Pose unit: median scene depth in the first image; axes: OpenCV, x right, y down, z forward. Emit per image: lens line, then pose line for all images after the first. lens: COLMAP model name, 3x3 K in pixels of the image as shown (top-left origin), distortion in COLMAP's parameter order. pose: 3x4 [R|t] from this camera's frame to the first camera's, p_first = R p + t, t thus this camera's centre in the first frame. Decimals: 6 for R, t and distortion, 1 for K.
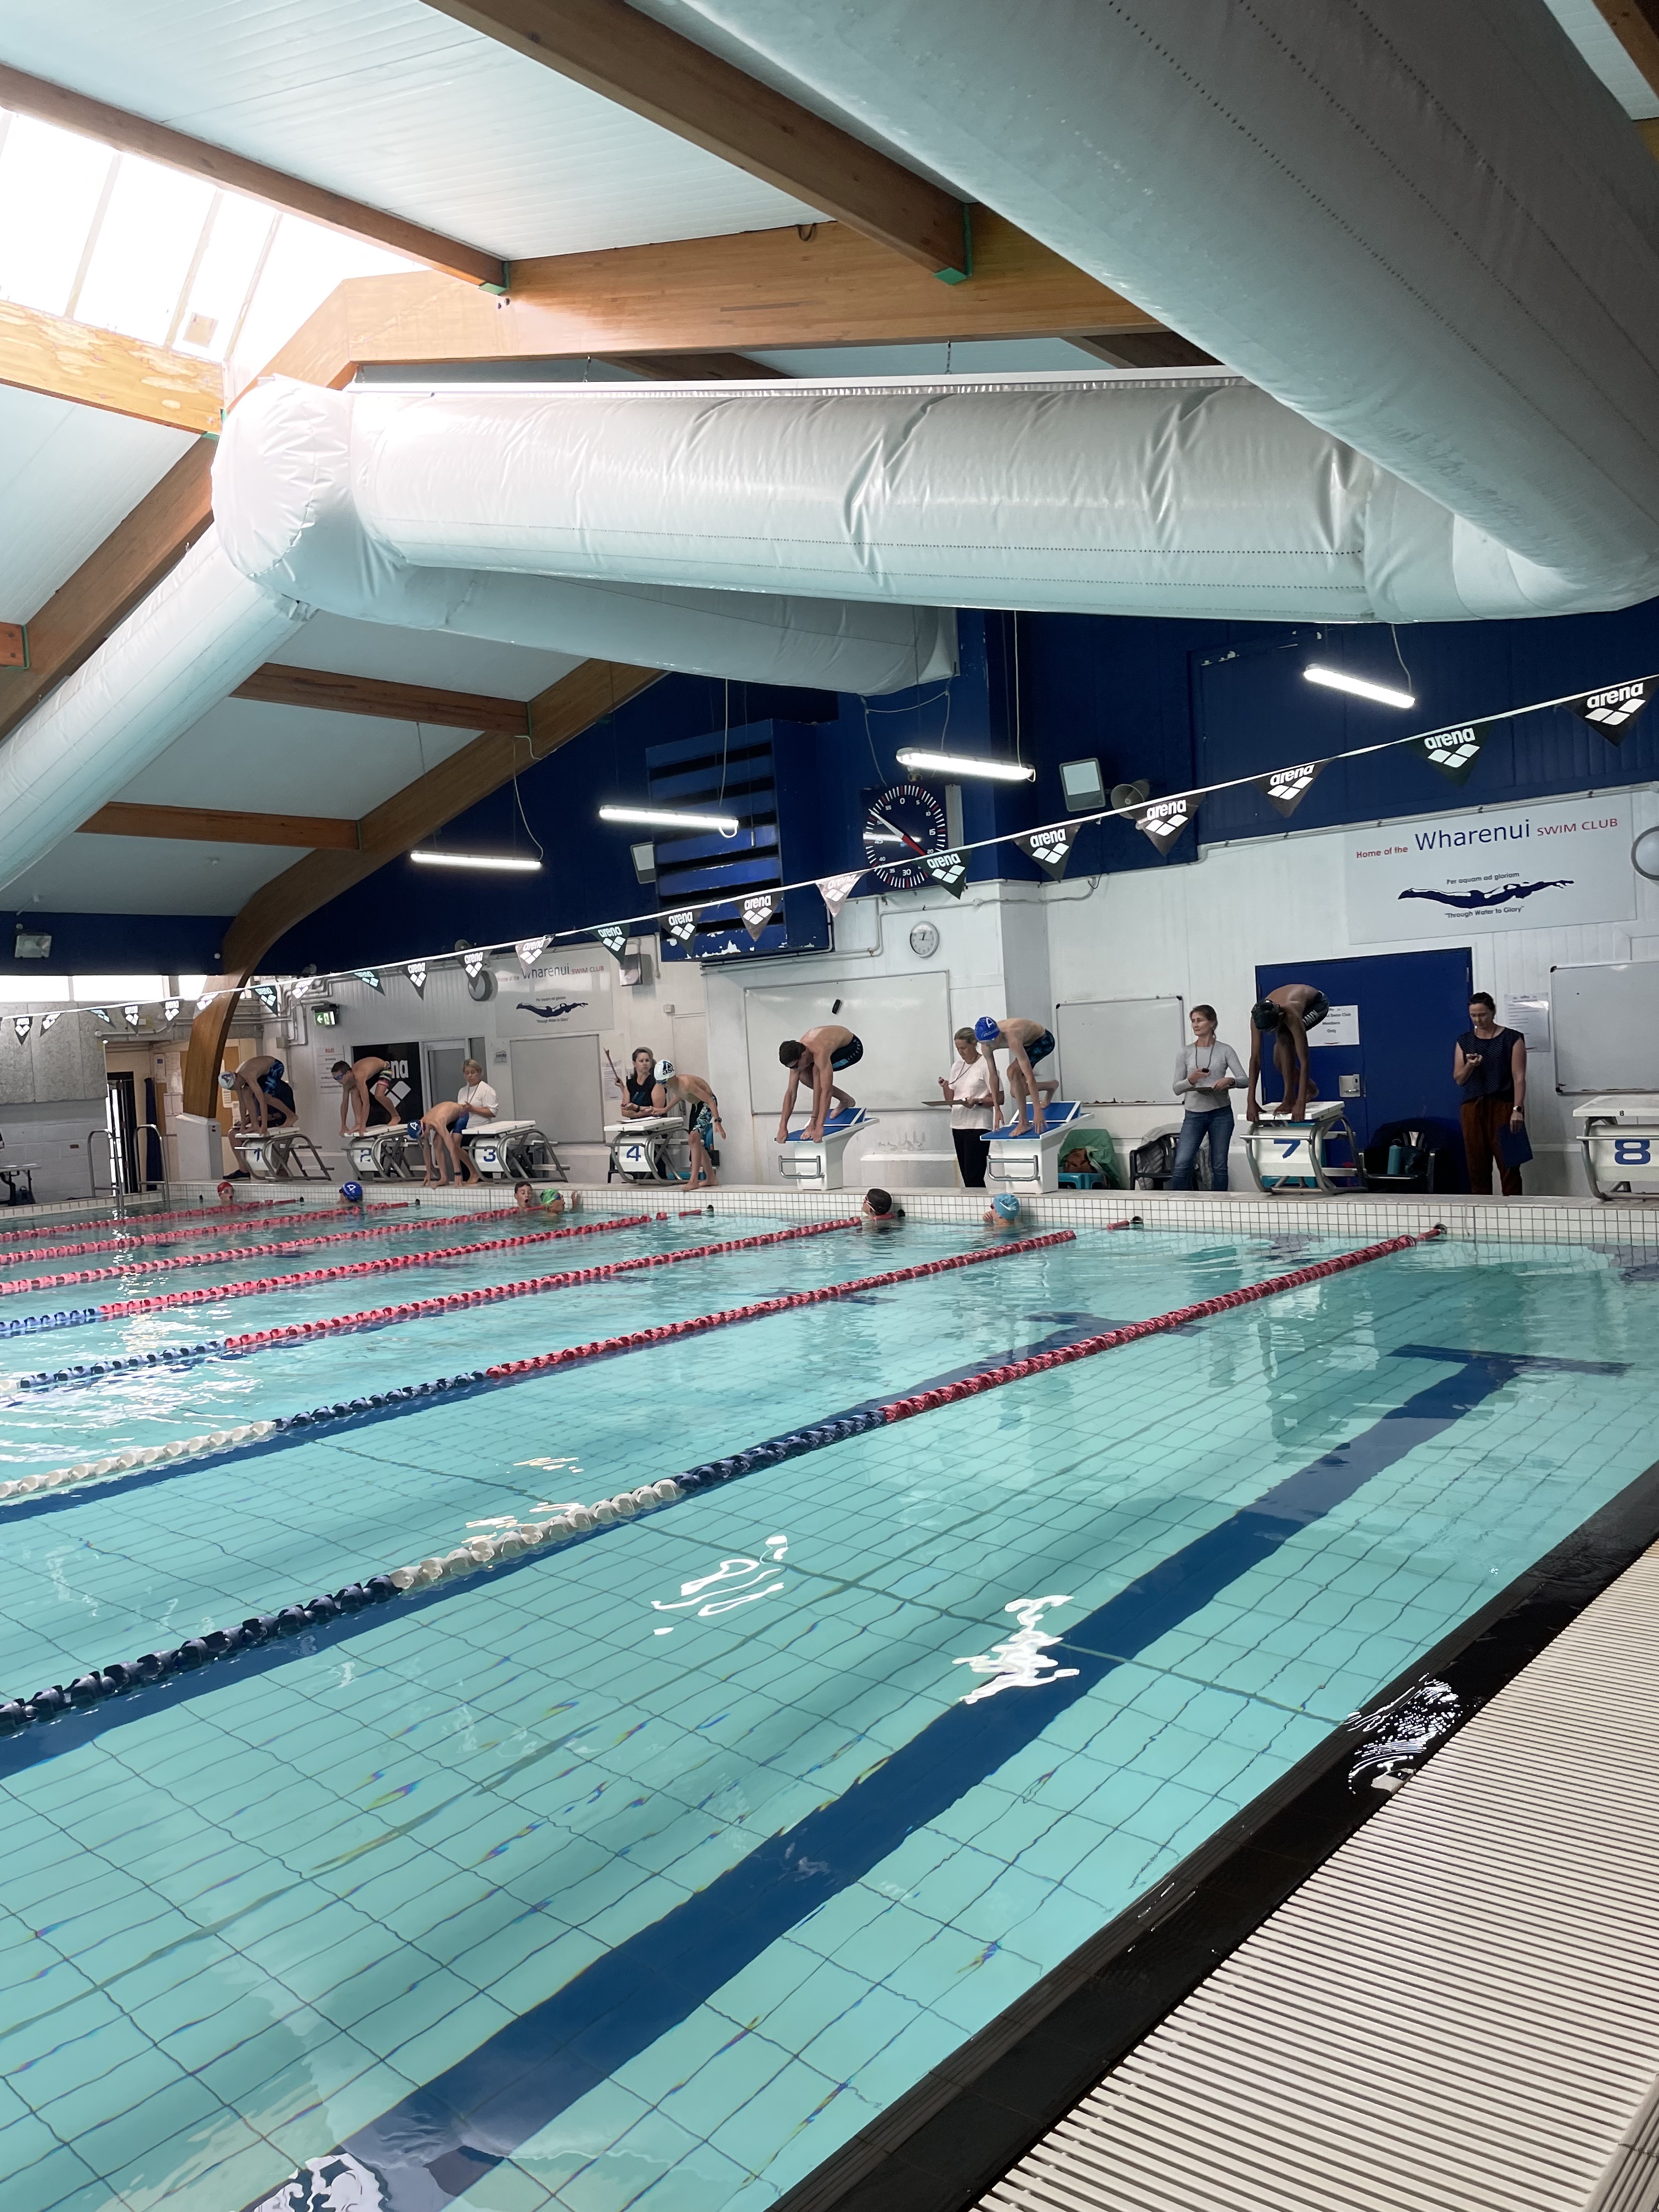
lens RADIAL K [[1550.2, 0, 829.5], [0, 1550.2, 1106.0], [0, 0, 1]] dist [0.005921, 0.001210]
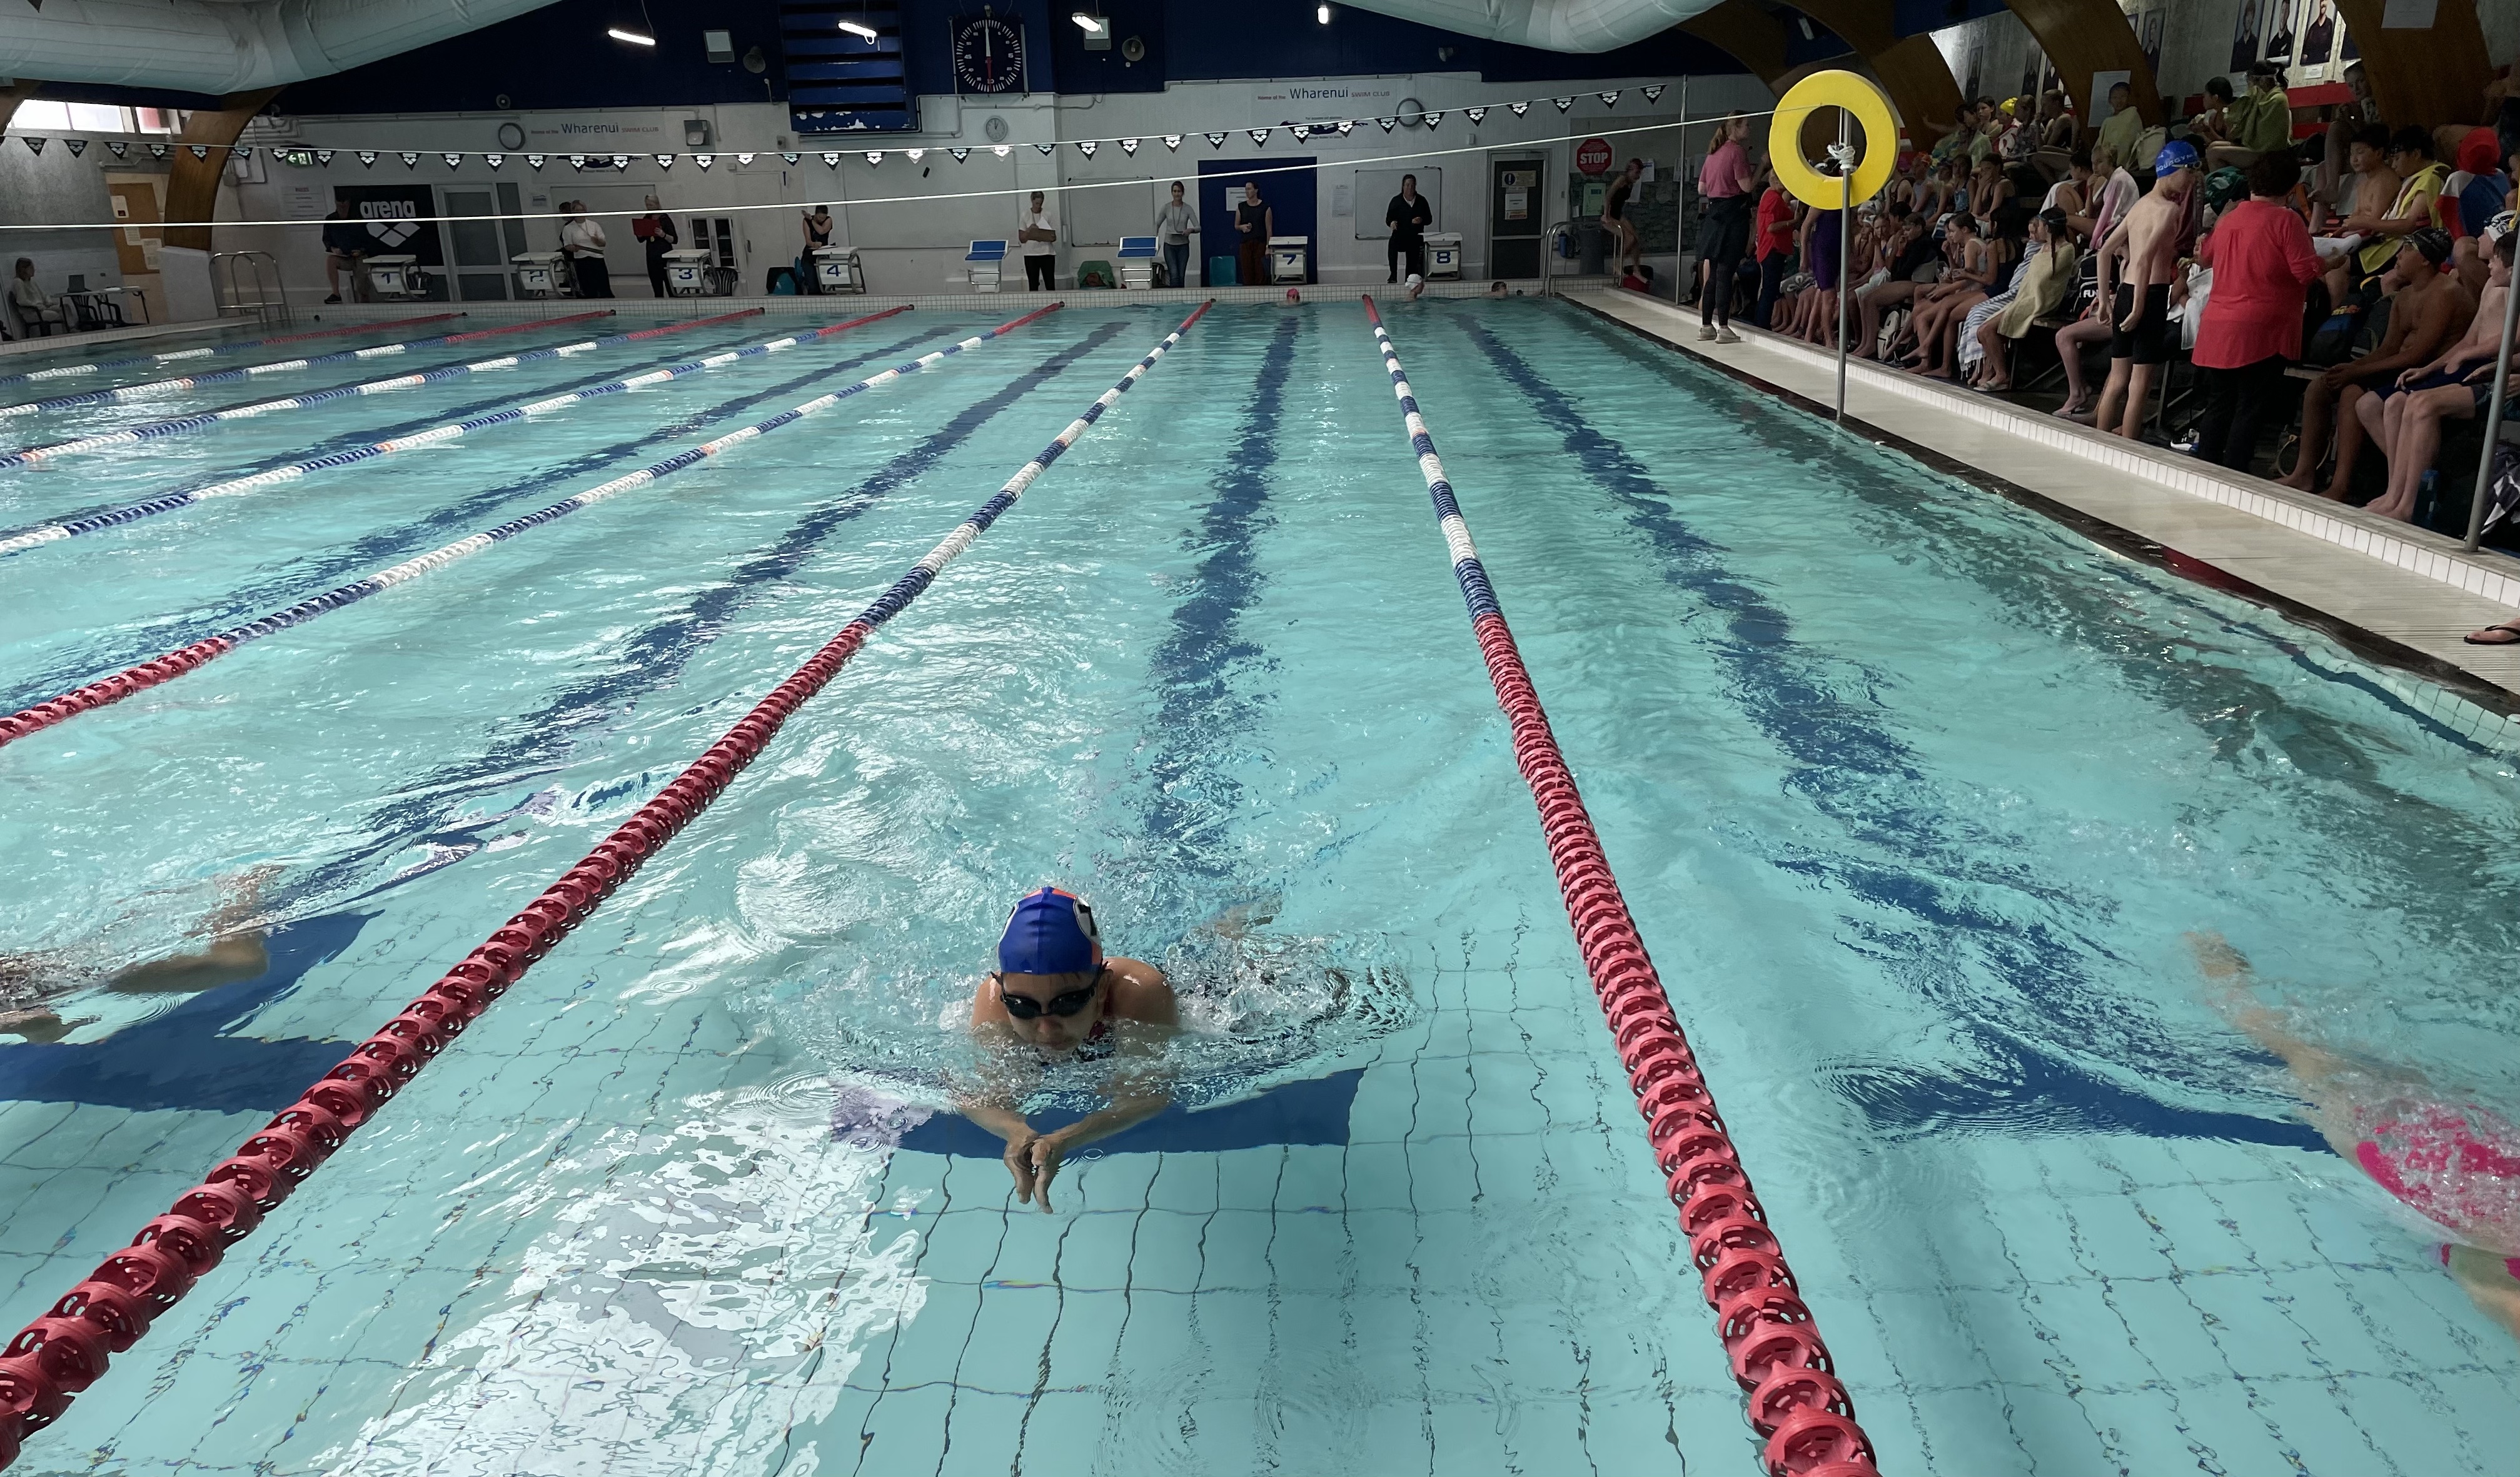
lens RADIAL K [[1771.6, 0, 1260.0], [0, 1771.6, 738.5], [0, 0, 1]] dist [-0.027119, -0.001524]
pose [[0.774493, -0.141018, 0.616664, -0.913409], [-0.001630, 0.974387, 0.224870, 0.089630], [-0.632580, -0.175166, 0.754426, -0.592731]]
